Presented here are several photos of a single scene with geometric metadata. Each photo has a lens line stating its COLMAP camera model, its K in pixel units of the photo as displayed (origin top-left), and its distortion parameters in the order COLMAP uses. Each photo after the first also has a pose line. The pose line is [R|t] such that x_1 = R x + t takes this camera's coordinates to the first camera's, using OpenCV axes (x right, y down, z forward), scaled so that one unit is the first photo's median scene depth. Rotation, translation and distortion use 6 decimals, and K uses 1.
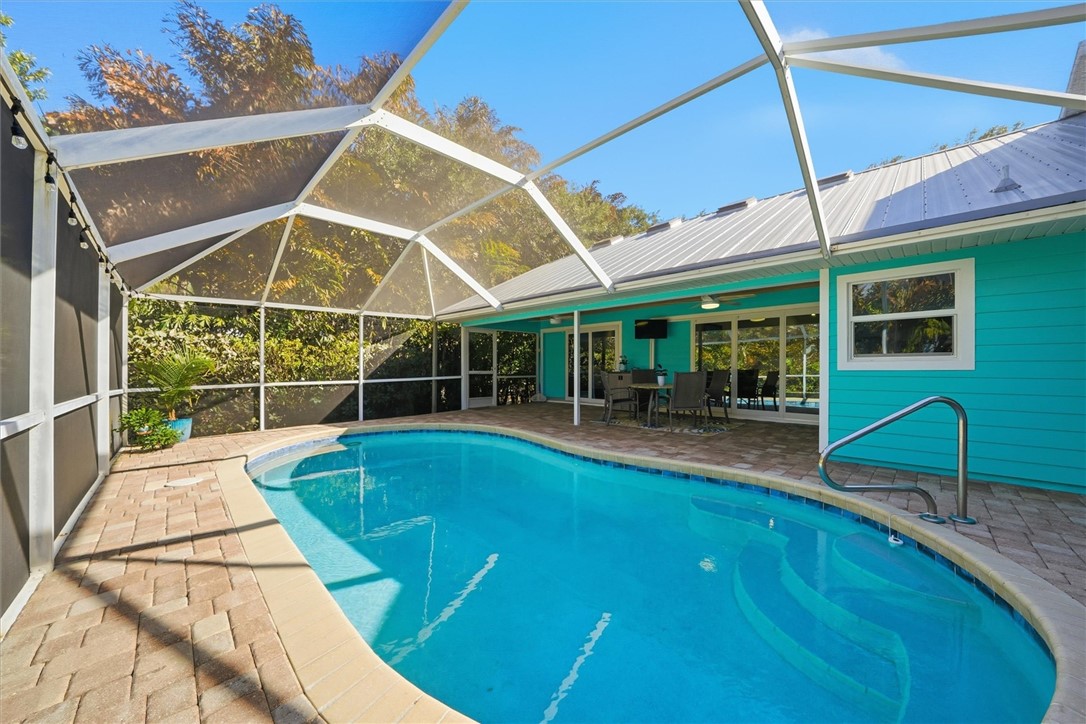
lens RADIAL K [[398.1, 0, 519.5], [0, 398.1, 369.7], [0, 0, 1]] dist [-0.017338, 0.000073]
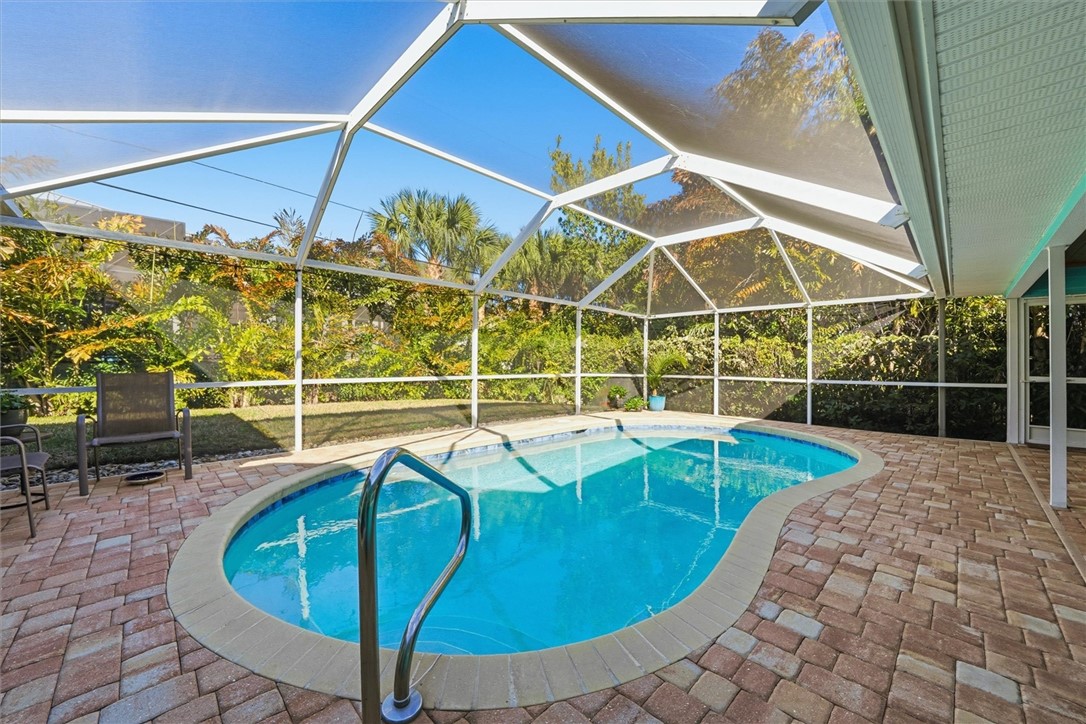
lens RADIAL K [[406.8, 0, 543.0], [0, 406.8, 362.0], [0, 0, 1]] dist [-0.012908, 0.000023]
pose [[0.039549, 0.013301, -0.999129, 0.582840], [-0.021066, 0.999700, 0.012475, -0.014391], [0.998996, 0.020555, 0.039817, 0.426793]]
